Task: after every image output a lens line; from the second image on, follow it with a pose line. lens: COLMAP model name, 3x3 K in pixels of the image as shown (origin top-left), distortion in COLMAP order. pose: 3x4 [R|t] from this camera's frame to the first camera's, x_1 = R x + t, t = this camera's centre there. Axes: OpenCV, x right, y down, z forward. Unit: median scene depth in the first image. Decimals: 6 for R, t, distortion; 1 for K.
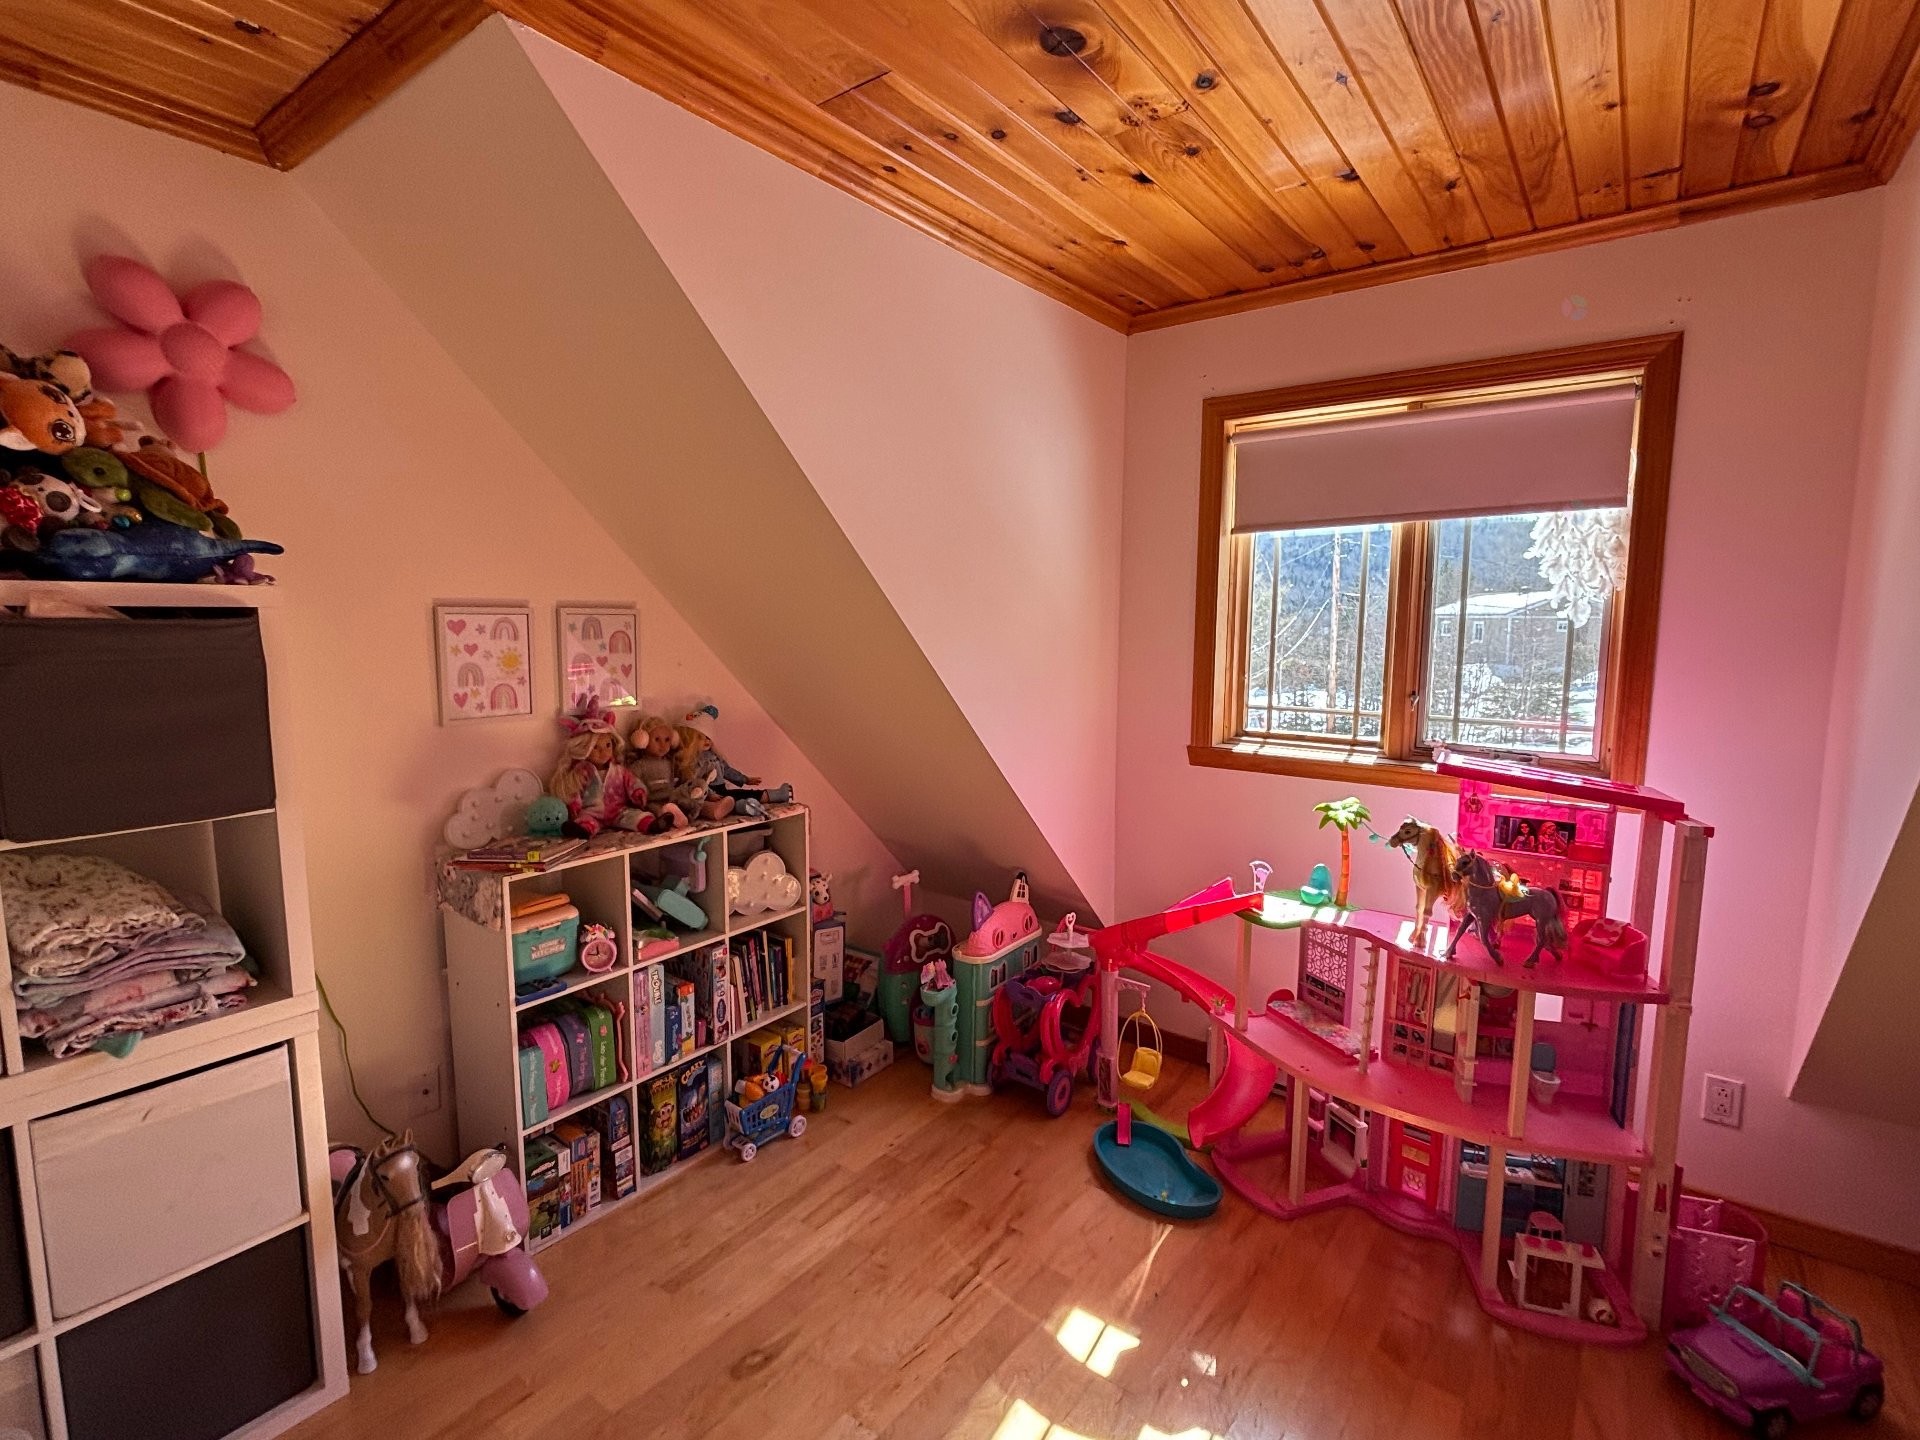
lens RADIAL K [[925.5, 0, 954.3], [0, 925.5, 718.6], [0, 0, 1]] dist [0.004691, 0.000208]
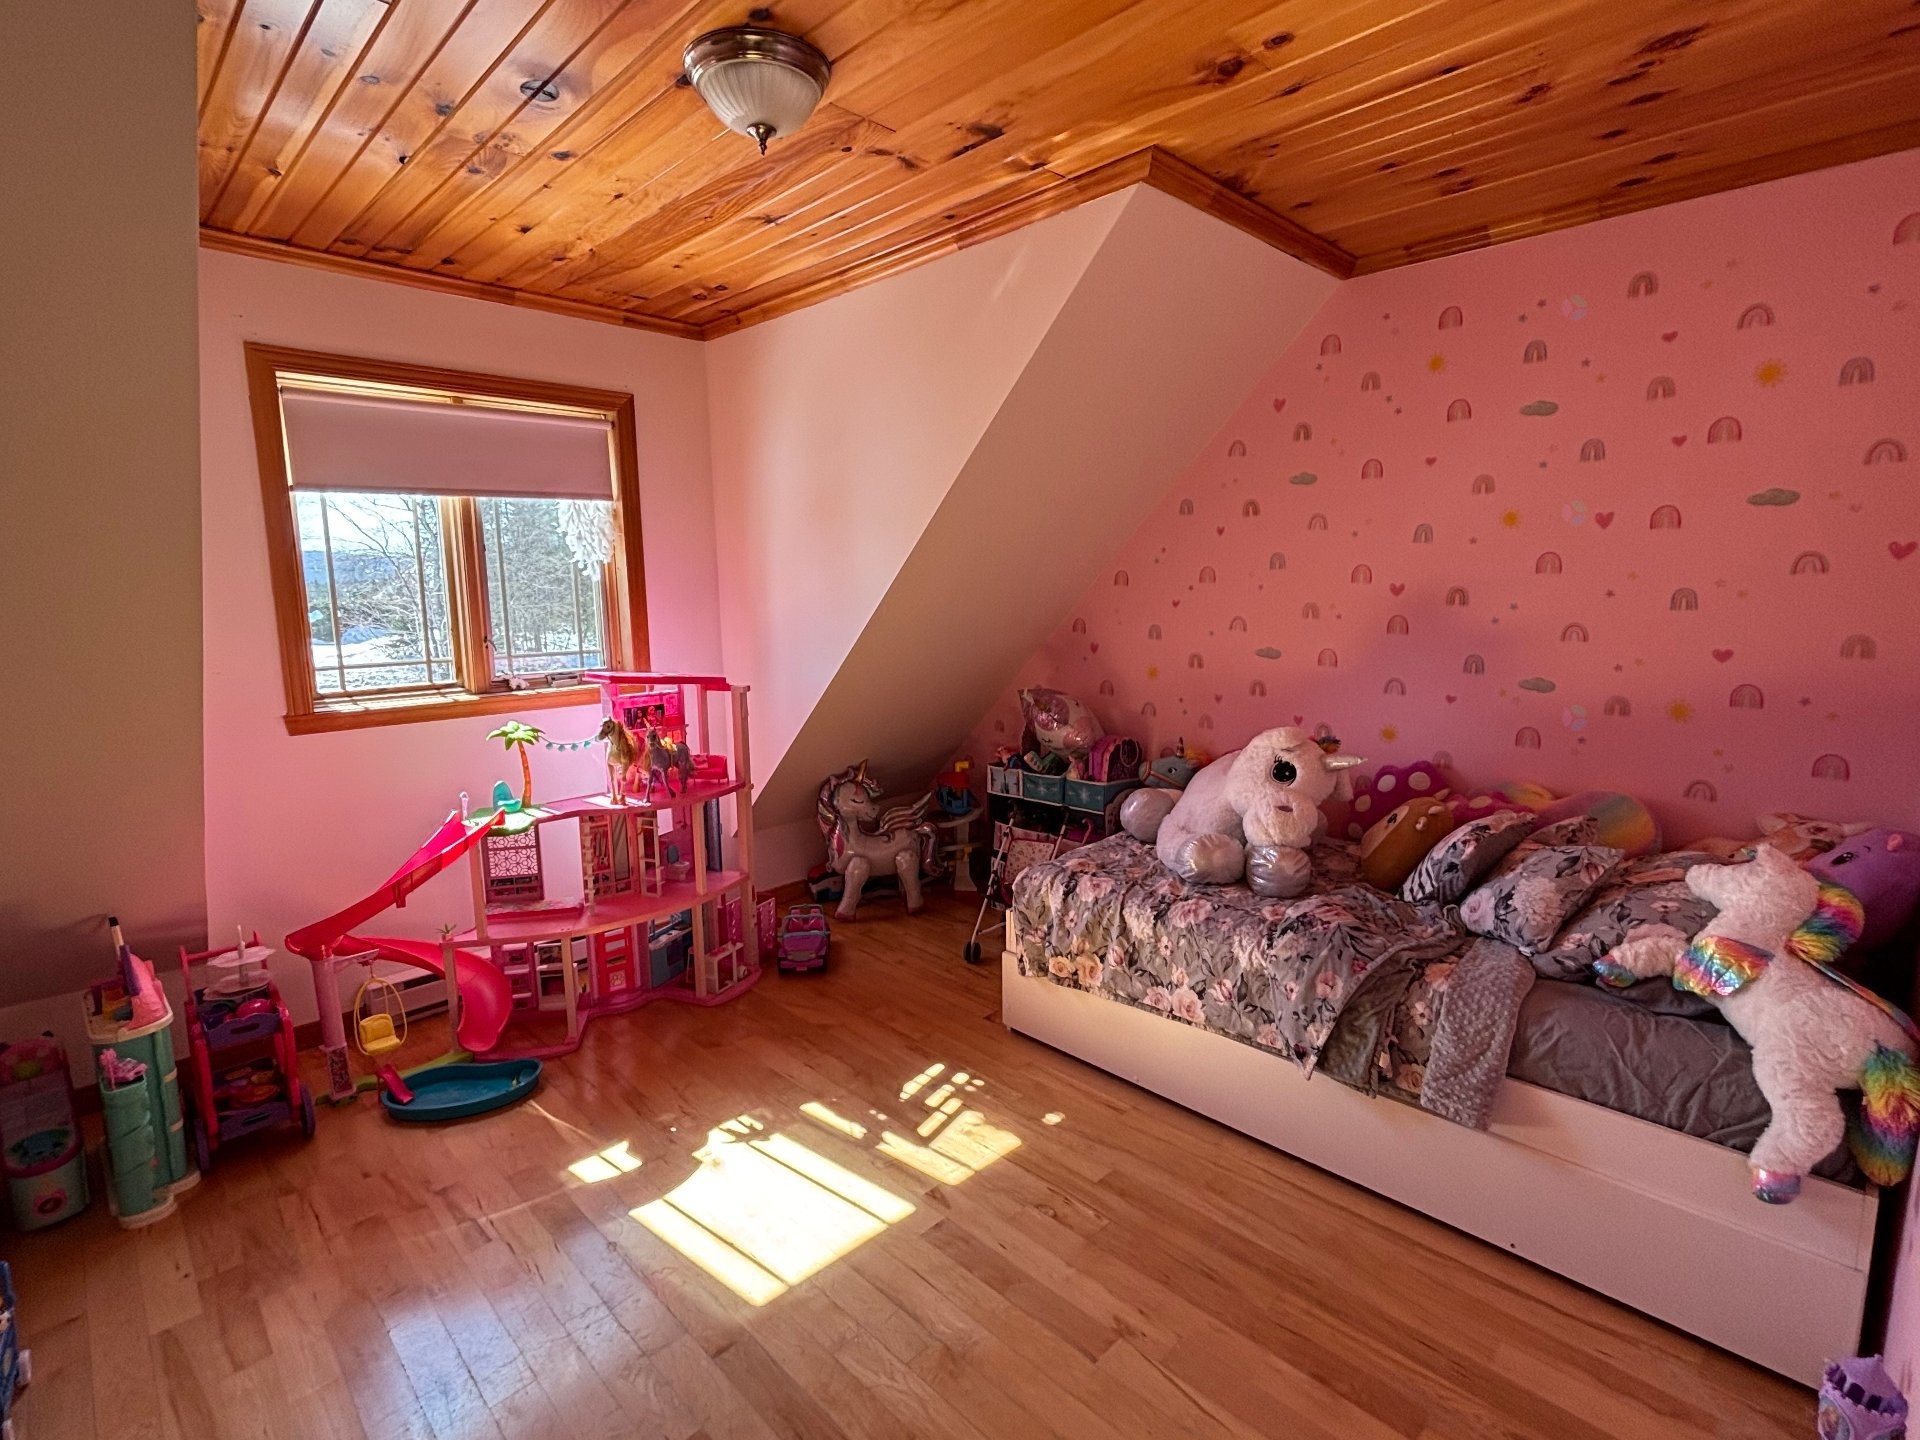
lens RADIAL K [[921.1, 0, 954.7], [0, 921.1, 717.4], [0, 0, 1]] dist [-0.003324, -0.000369]
pose [[0.140406, -0.157788, 0.977440, -0.706764], [0.122903, 0.982362, 0.140928, -0.021625], [-0.982436, 0.100344, 0.157322, 0.235016]]
